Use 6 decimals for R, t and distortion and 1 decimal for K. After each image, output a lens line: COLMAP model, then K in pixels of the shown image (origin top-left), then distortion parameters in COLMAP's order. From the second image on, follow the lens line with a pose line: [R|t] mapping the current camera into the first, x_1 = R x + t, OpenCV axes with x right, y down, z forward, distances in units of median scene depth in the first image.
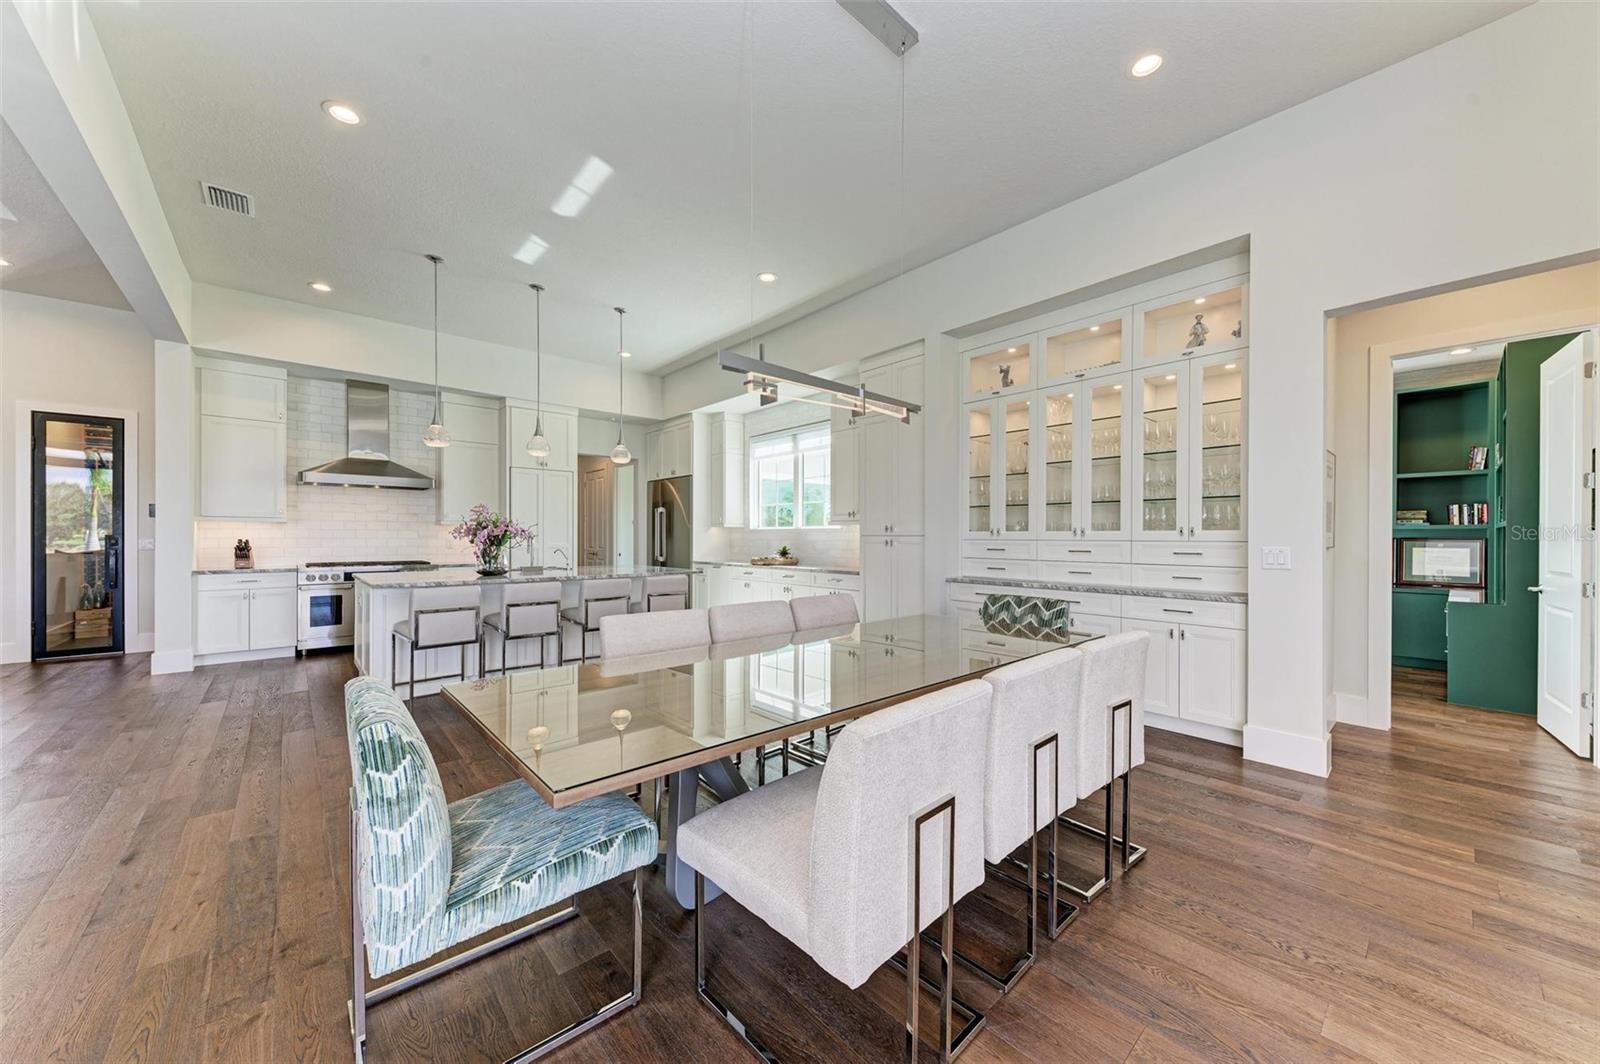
lens RADIAL K [[573.3, 0, 804.1], [0, 573.3, 533.8], [0, 0, 1]] dist [0.013429, -0.000549]
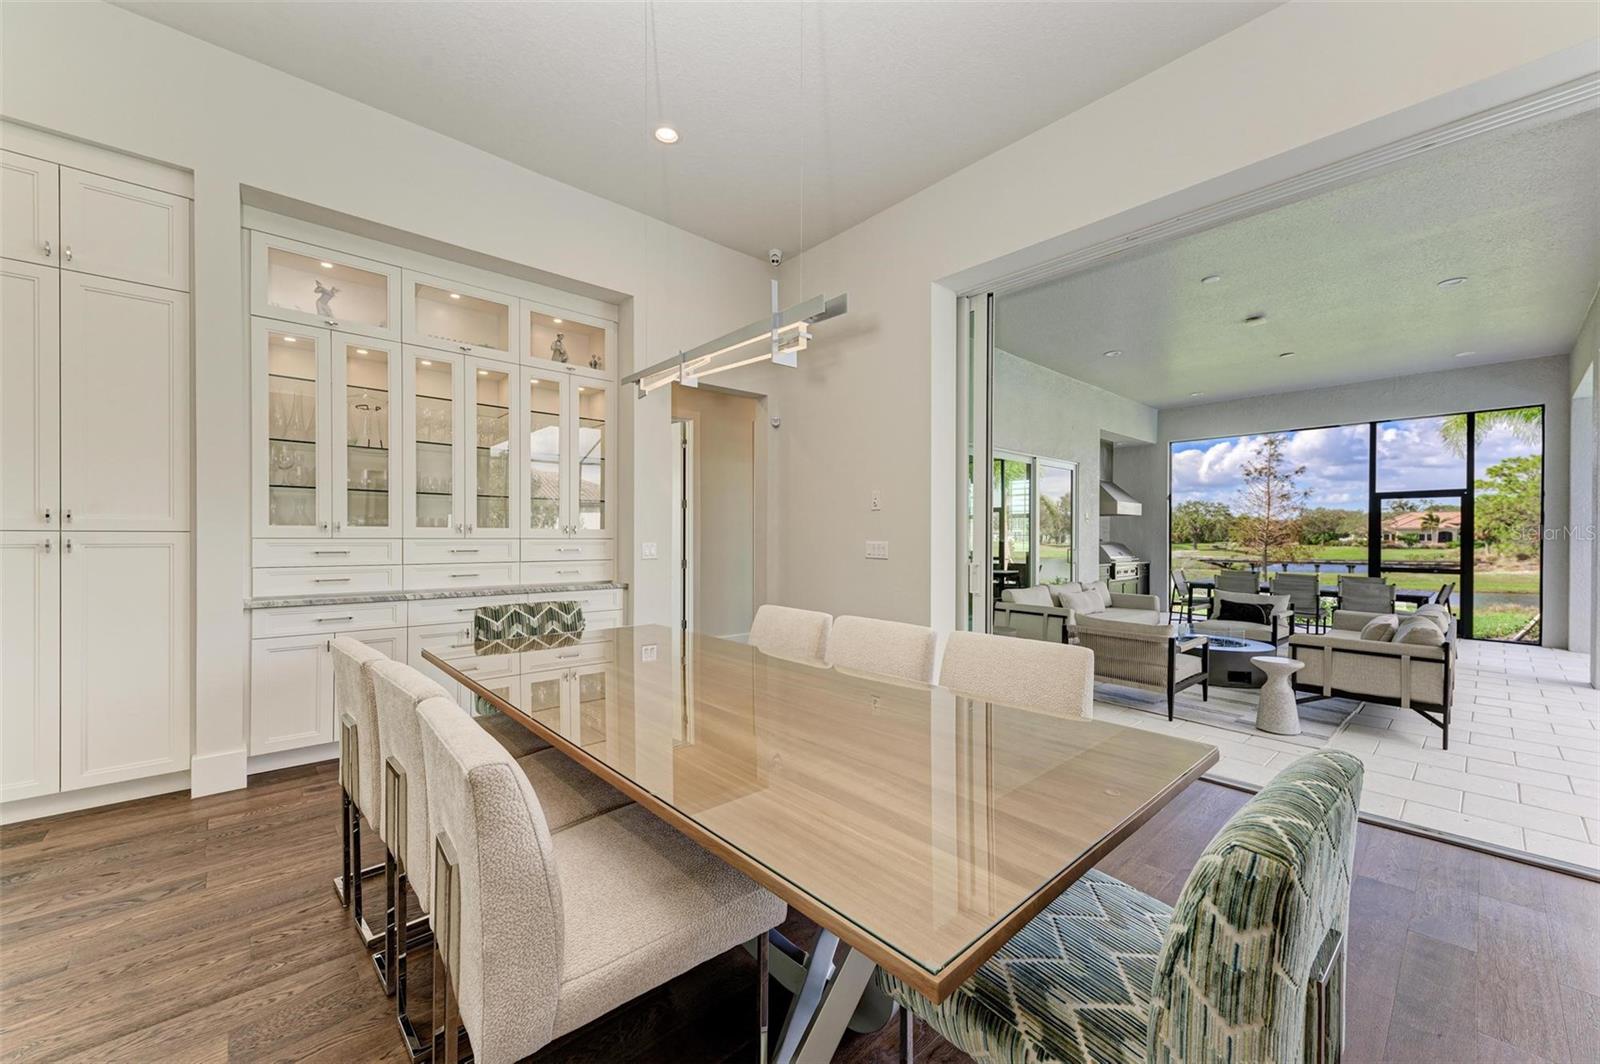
lens RADIAL K [[619.7, 0, 794.7], [0, 619.7, 537.9], [0, 0, 1]] dist [0.008679, -0.000731]
pose [[-0.020630, -0.005547, 0.999772, -0.423149], [-0.008444, 0.999950, 0.005374, 0.001206], [-0.999752, -0.008332, -0.020676, 0.467464]]
